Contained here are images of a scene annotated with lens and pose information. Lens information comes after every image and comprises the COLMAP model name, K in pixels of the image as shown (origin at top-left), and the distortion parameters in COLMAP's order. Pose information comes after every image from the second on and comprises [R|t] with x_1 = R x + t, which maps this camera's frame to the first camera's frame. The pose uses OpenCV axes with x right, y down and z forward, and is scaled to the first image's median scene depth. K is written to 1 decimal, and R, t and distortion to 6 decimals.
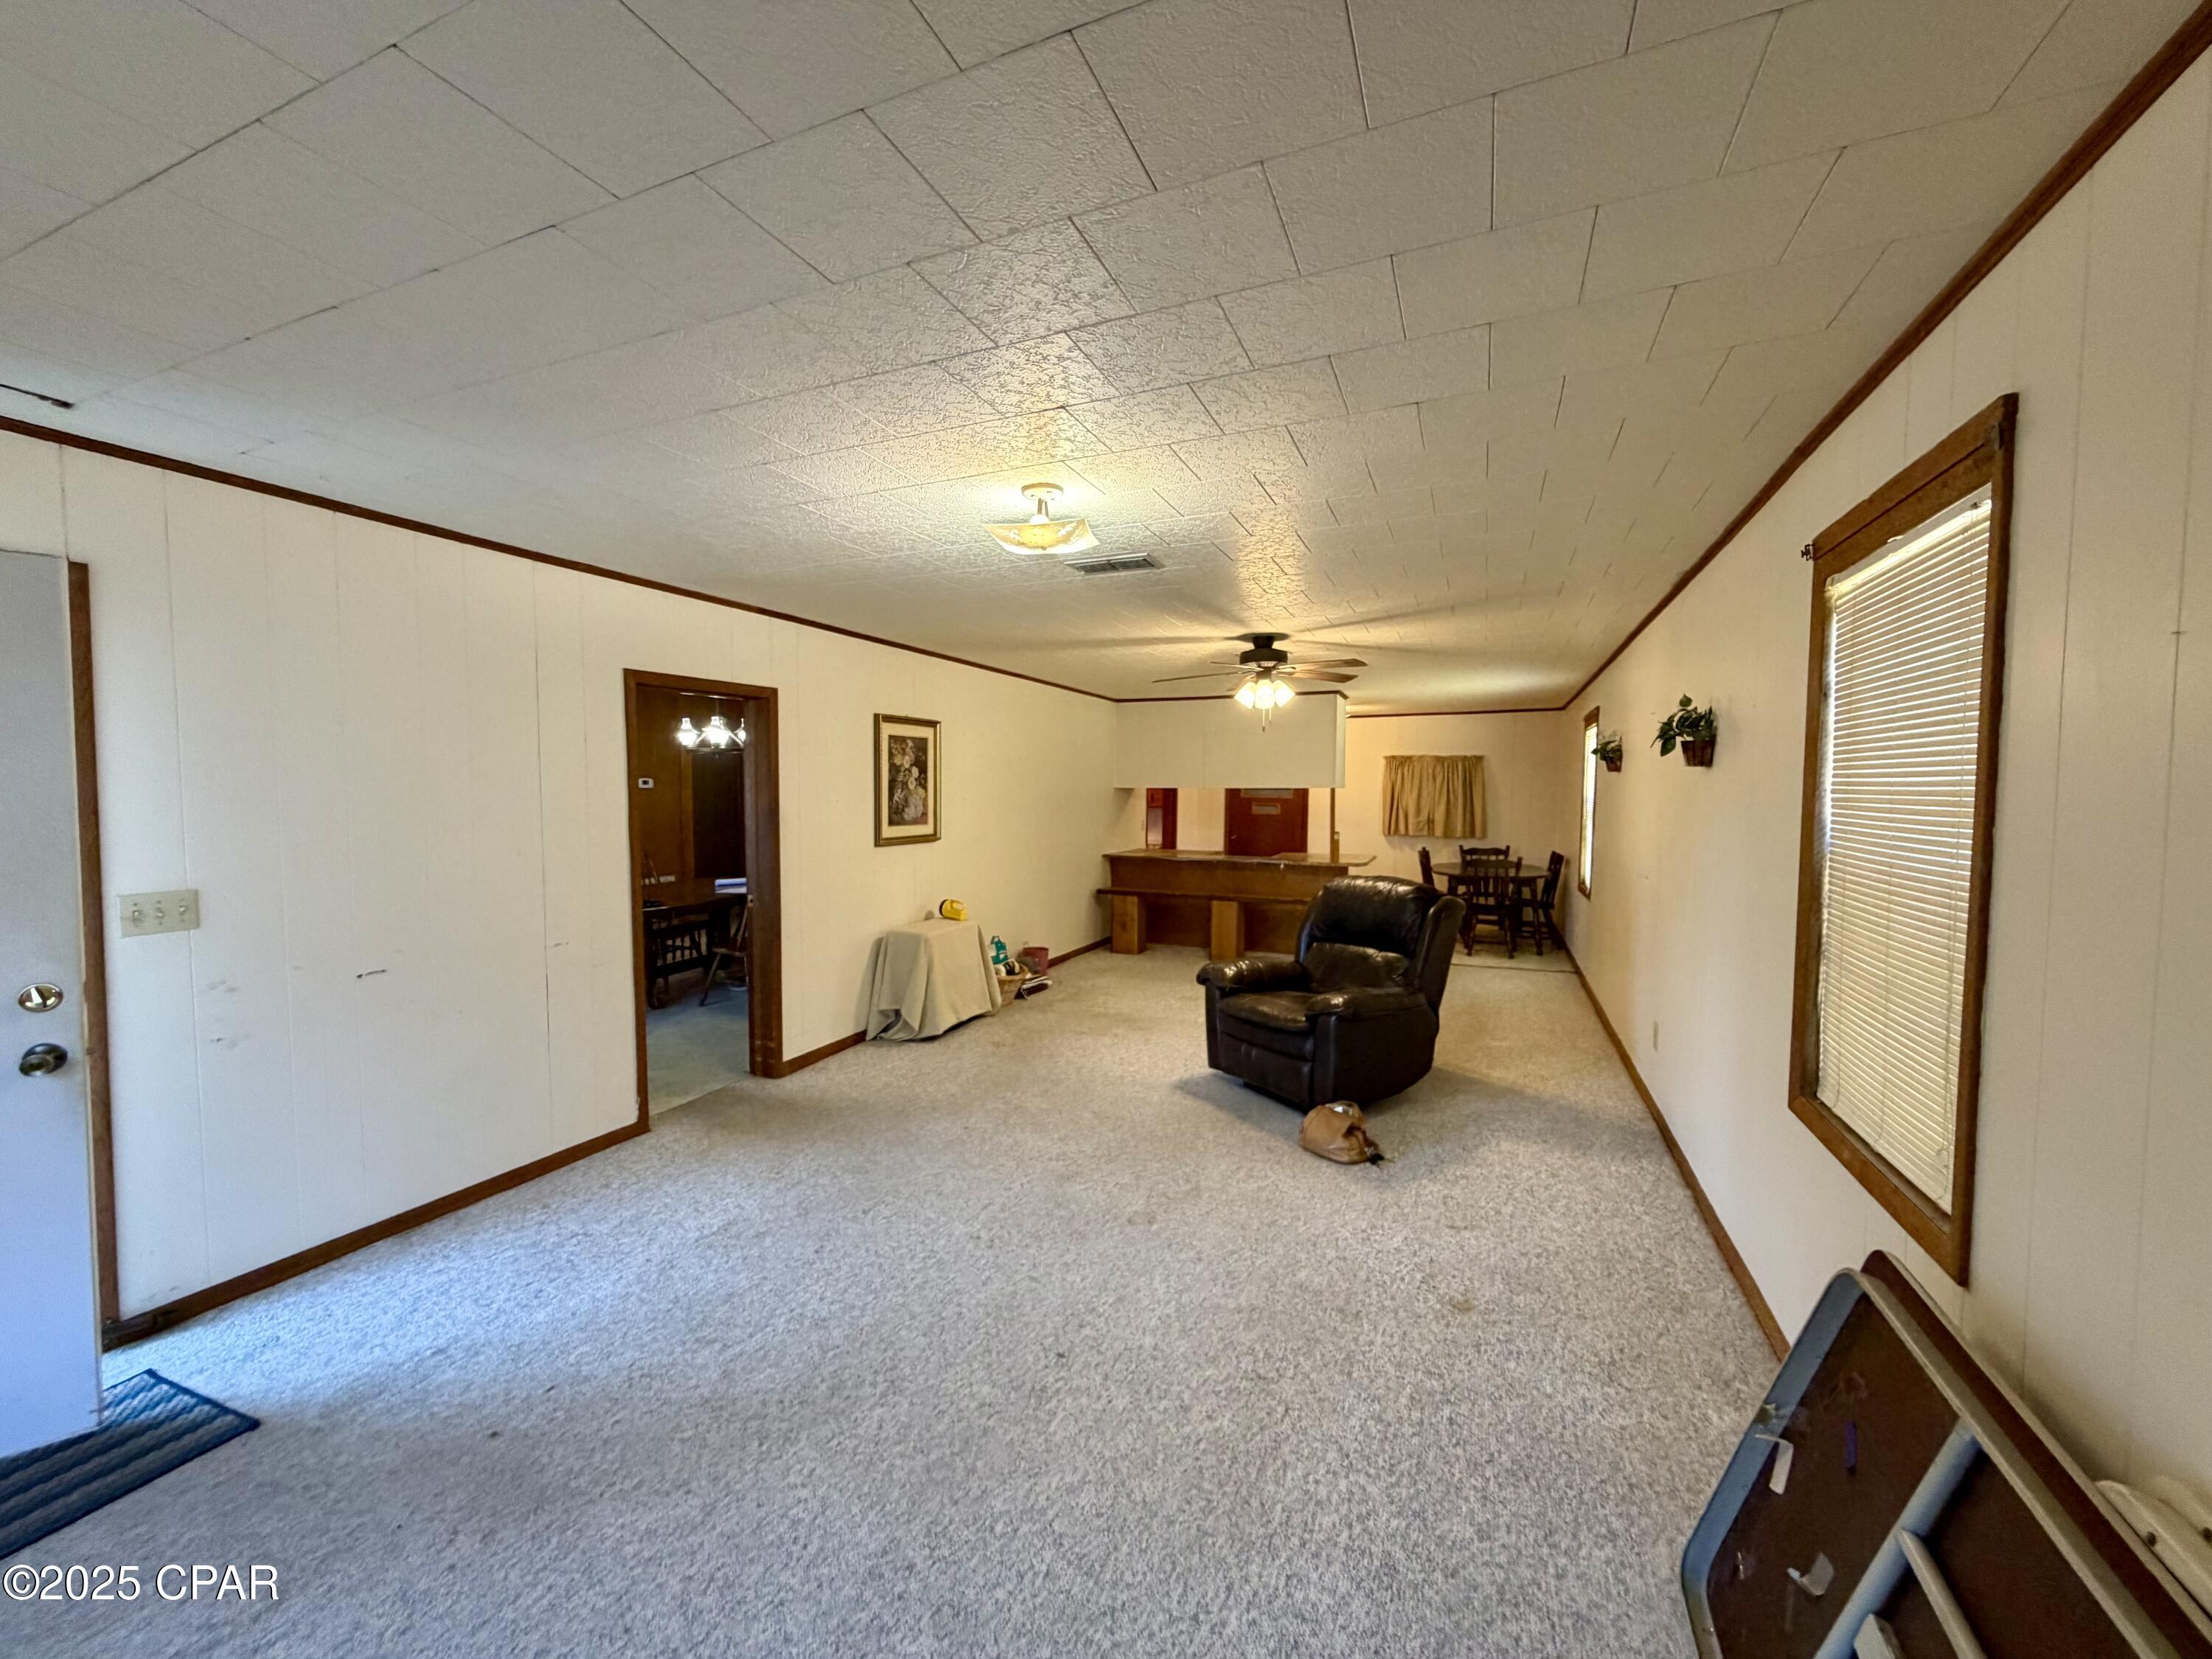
lens RADIAL K [[877.8, 0, 1104.5], [0, 877.8, 835.2], [0, 0, 1]] dist [-0.000291, -0.000208]
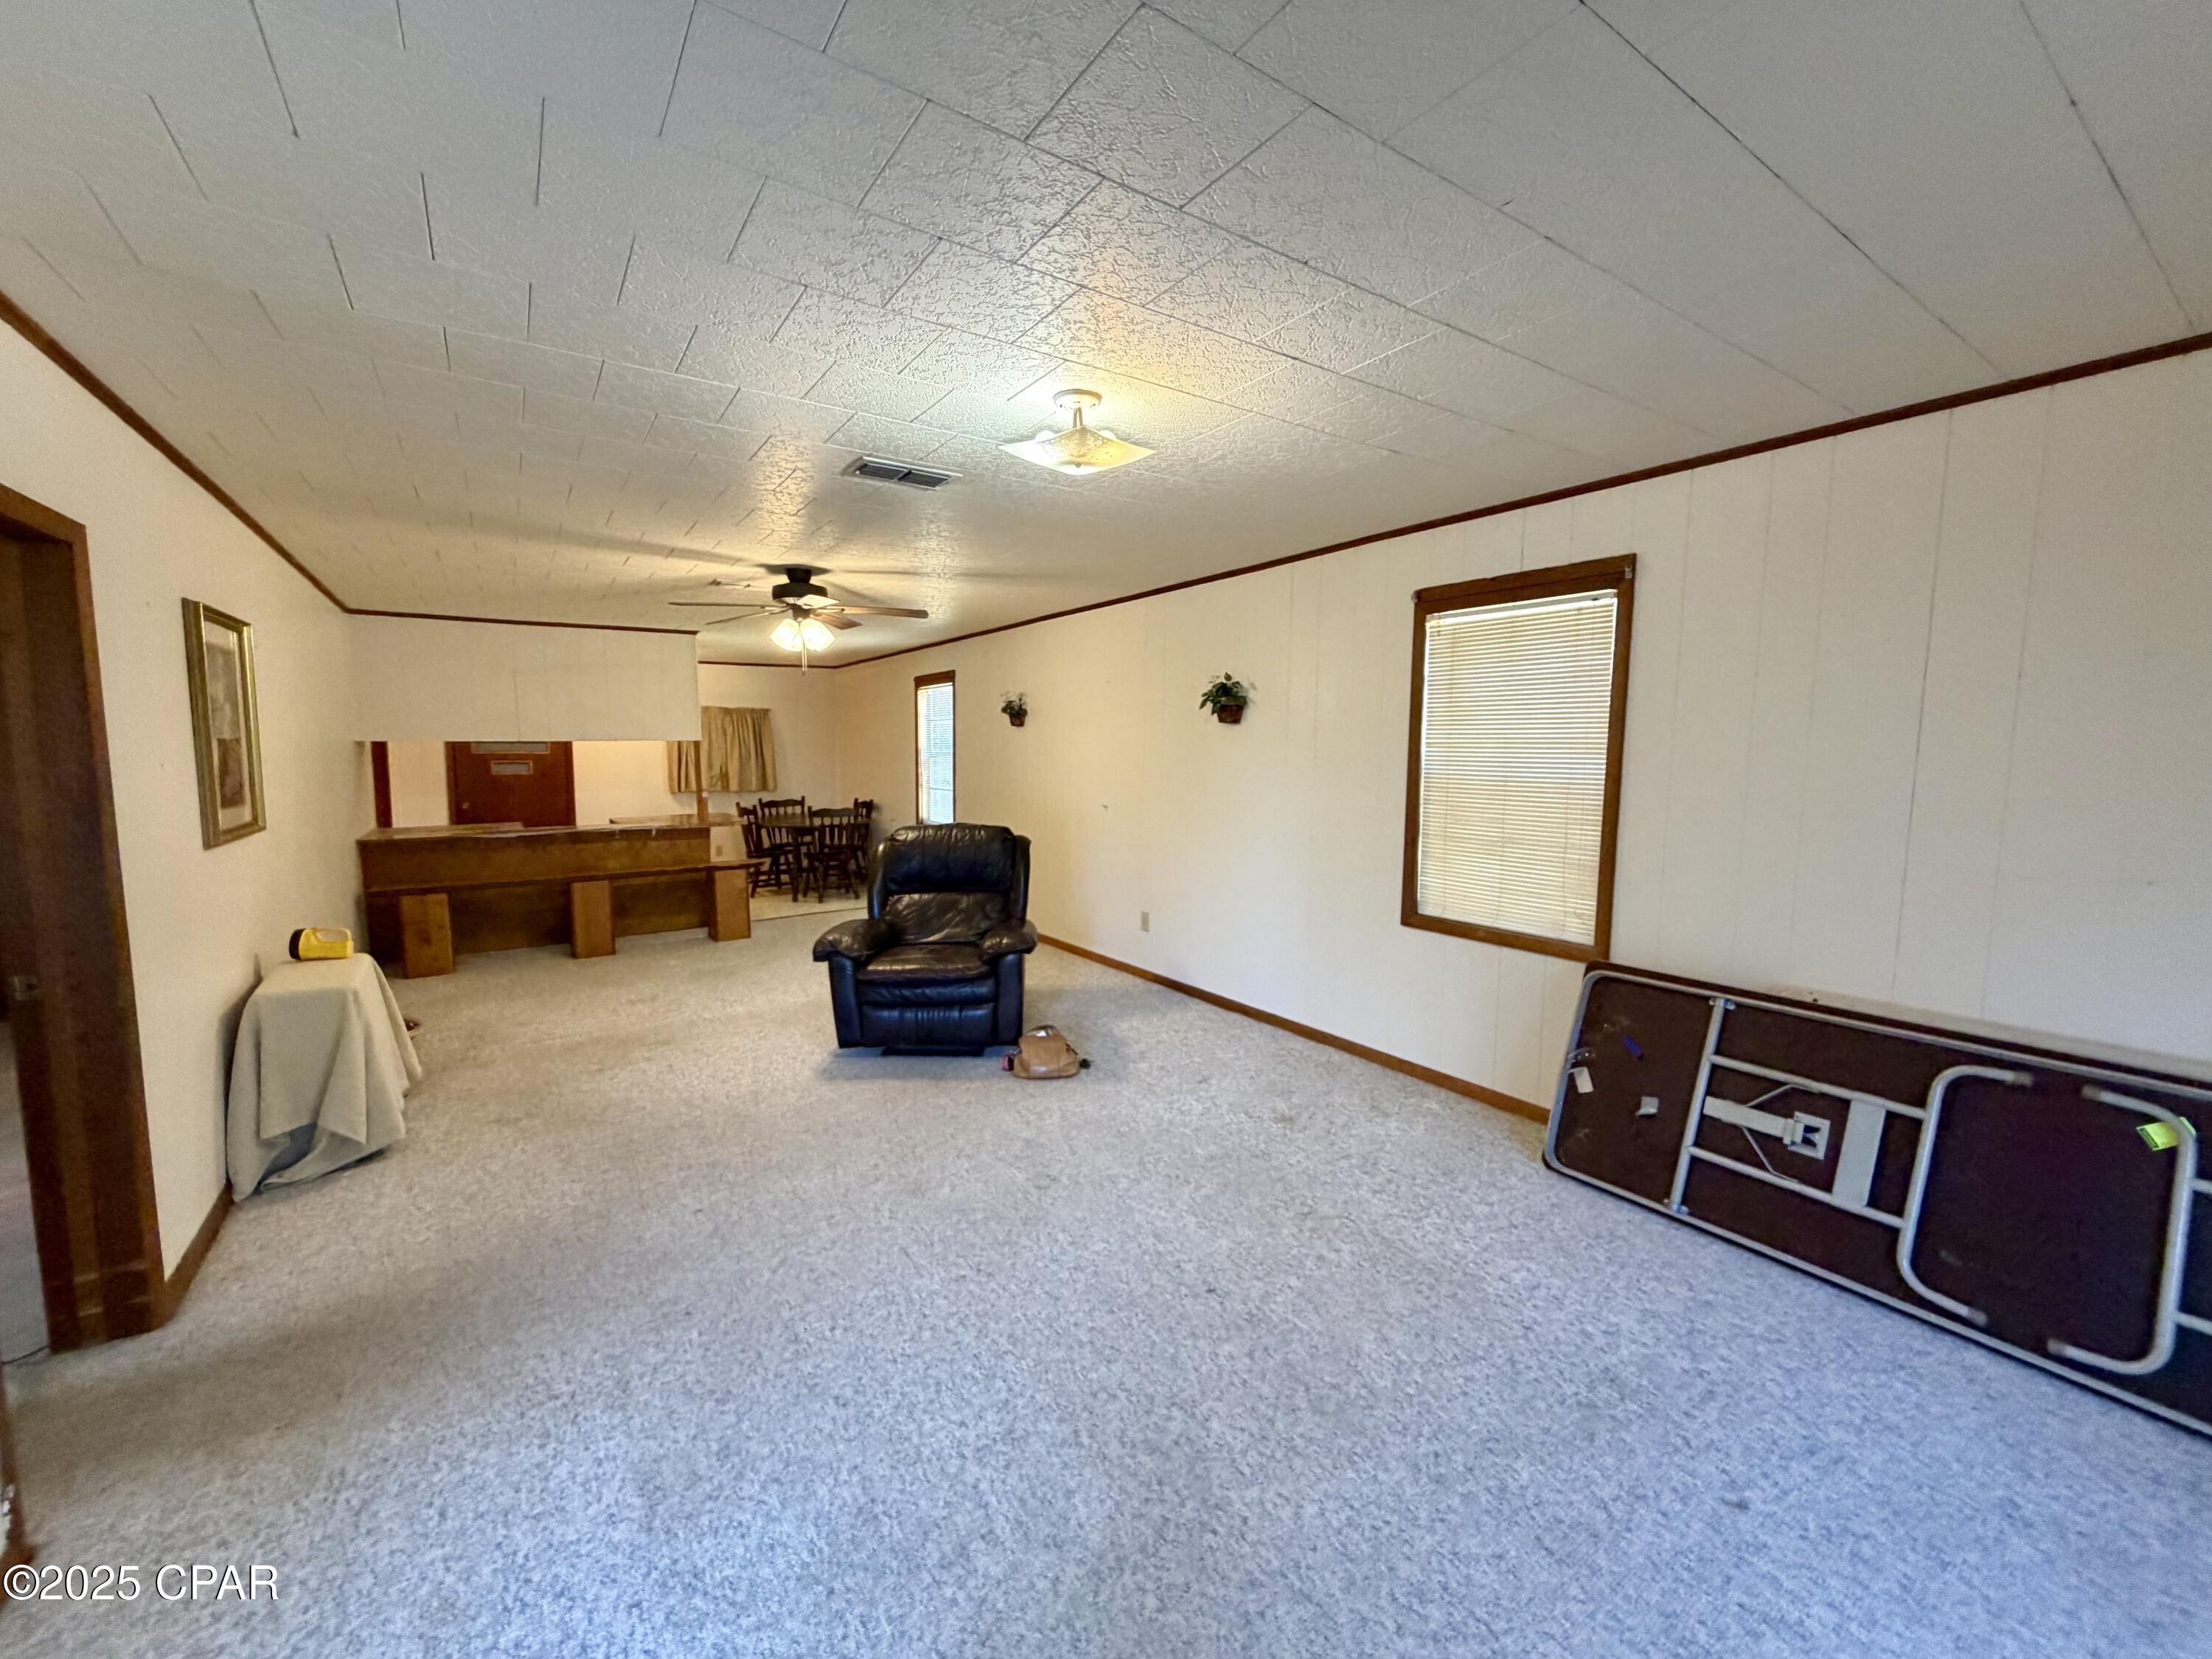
lens RADIAL K [[877.8, 0, 1104.5], [0, 877.8, 835.2], [0, 0, 1]] dist [-0.000291, -0.000208]
pose [[0.537912, -0.091976, 0.837969, -0.459041], [0.048703, 0.995761, 0.078032, -0.011867], [-0.841593, -0.001163, 0.540111, 0.272798]]
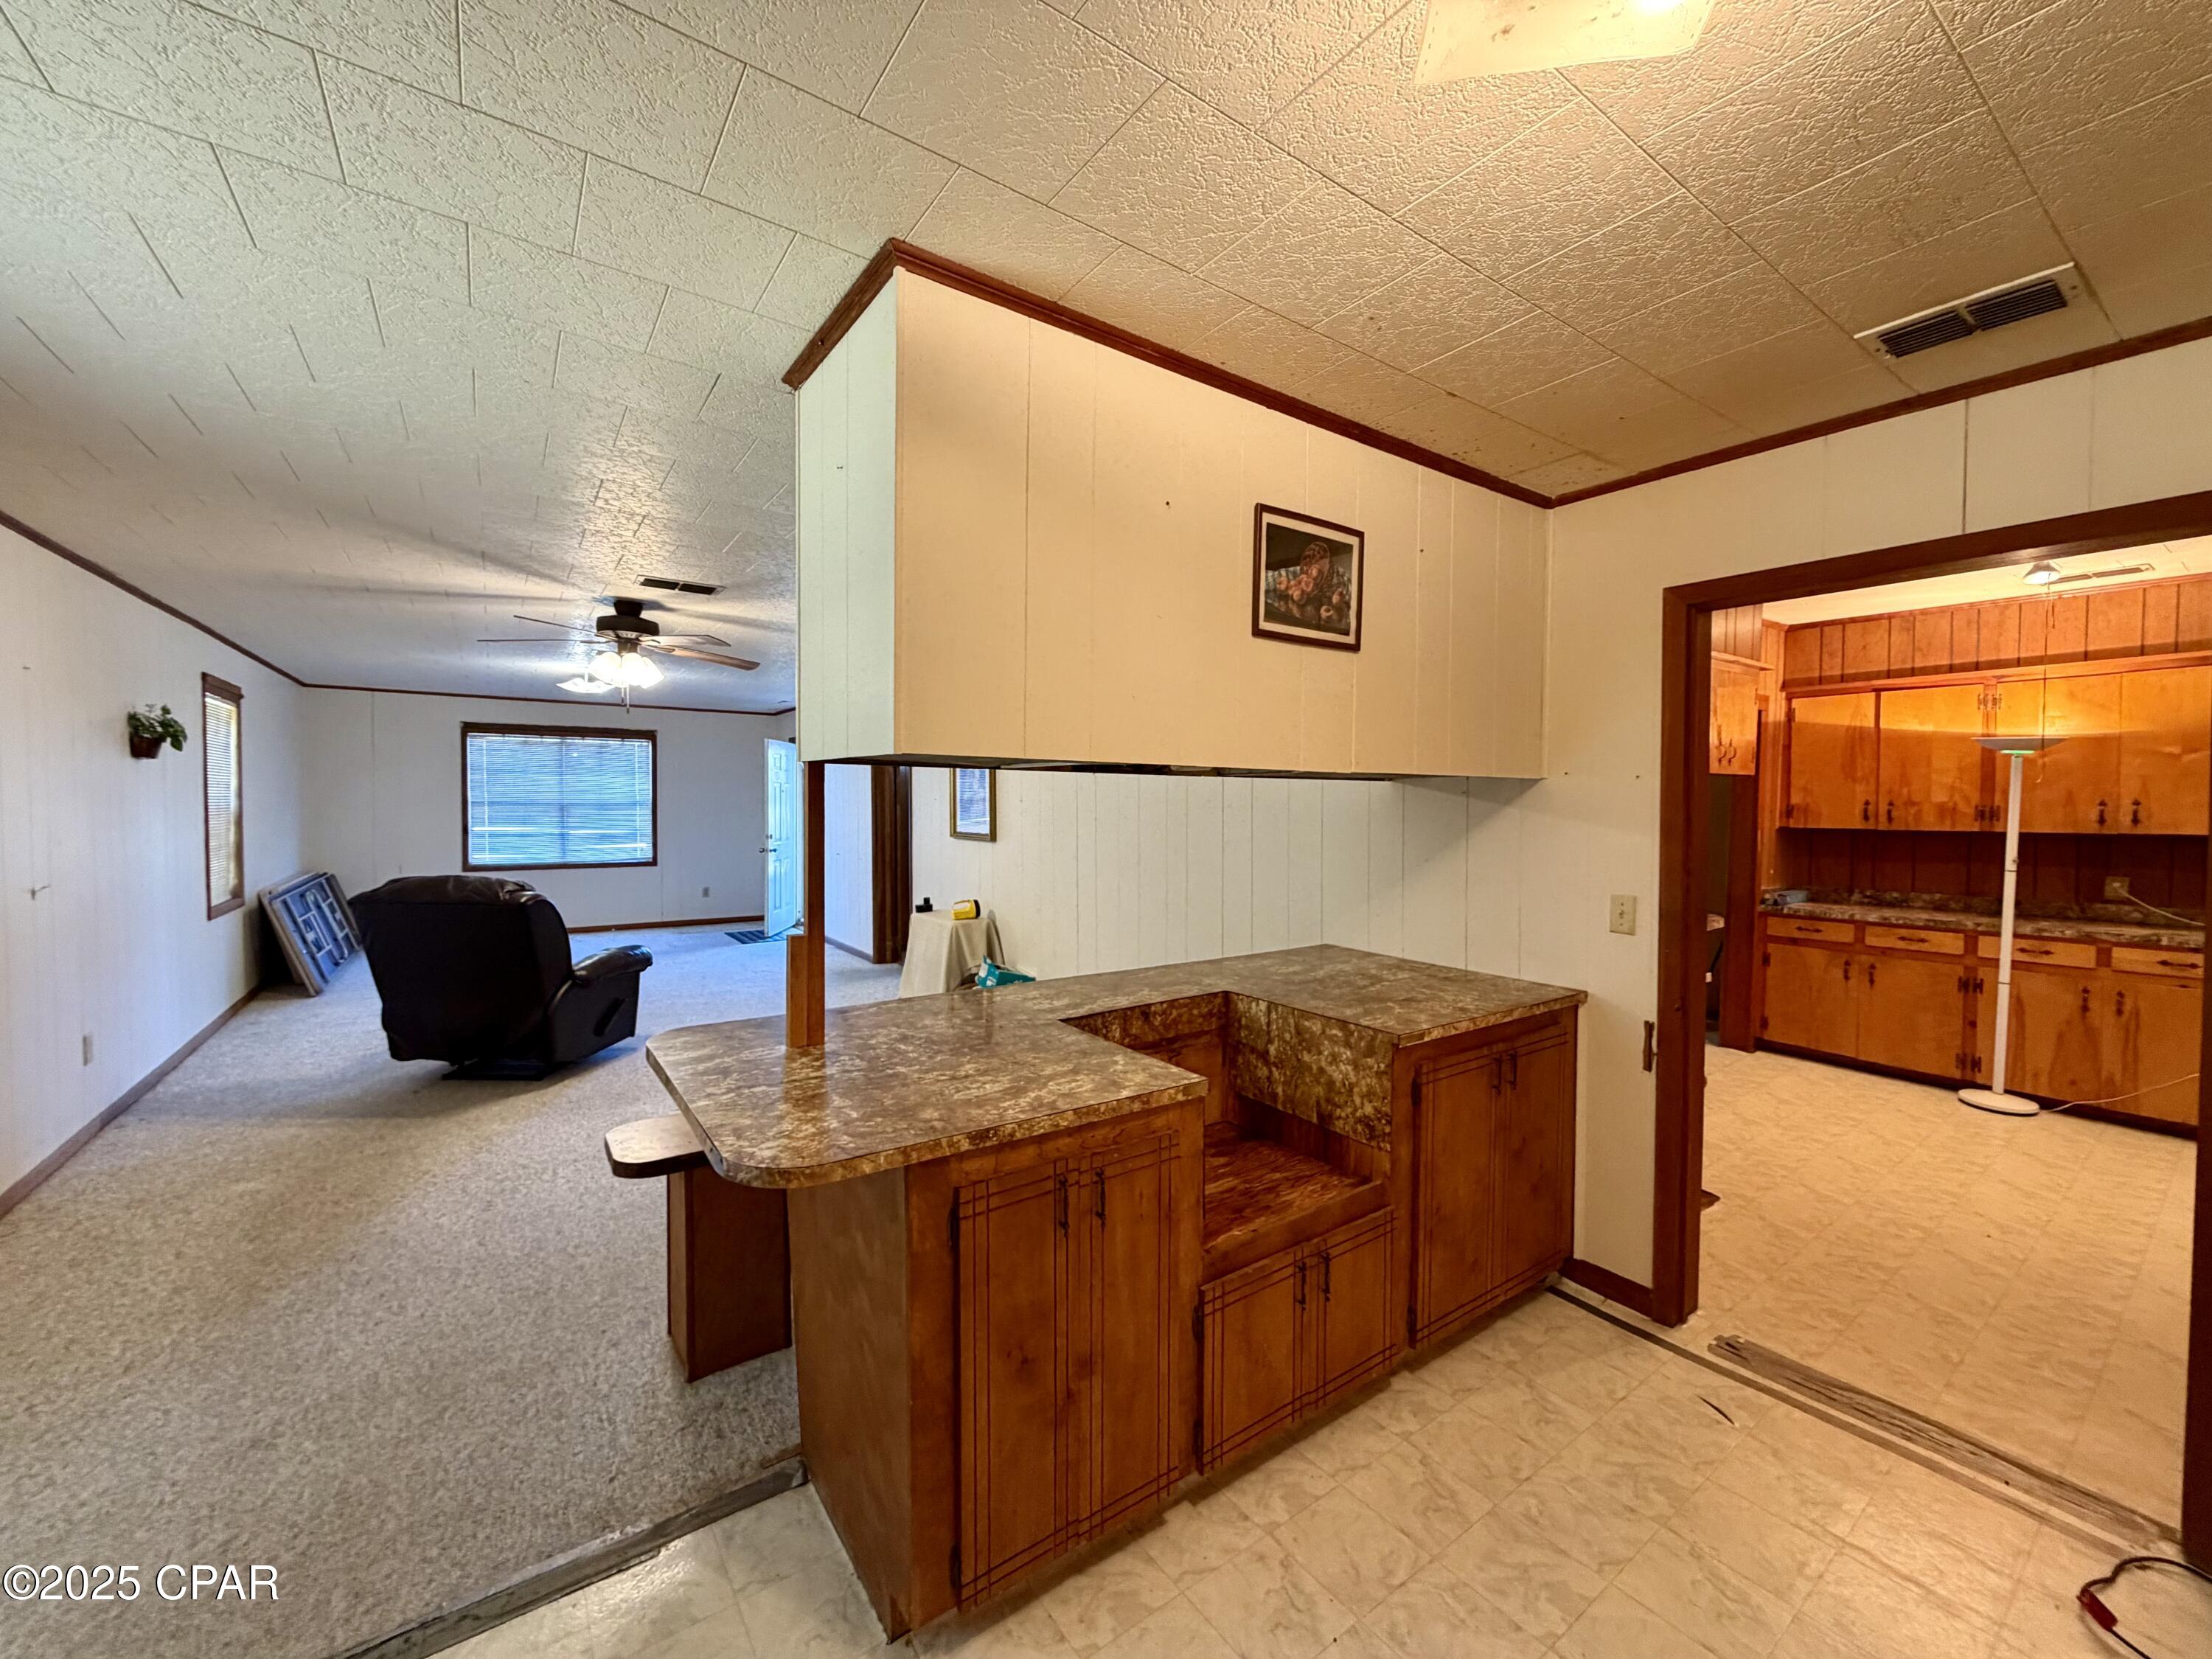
lens RADIAL K [[885.1, 0, 1105.7], [0, 885.1, 828.1], [0, 0, 1]] dist [0.001192, 0.000028]
pose [[-0.529990, 0.020037, -0.847767, 0.723426], [-0.054751, 0.996826, 0.057788, -0.090406], [0.846235, 0.077043, -0.527211, 2.012550]]
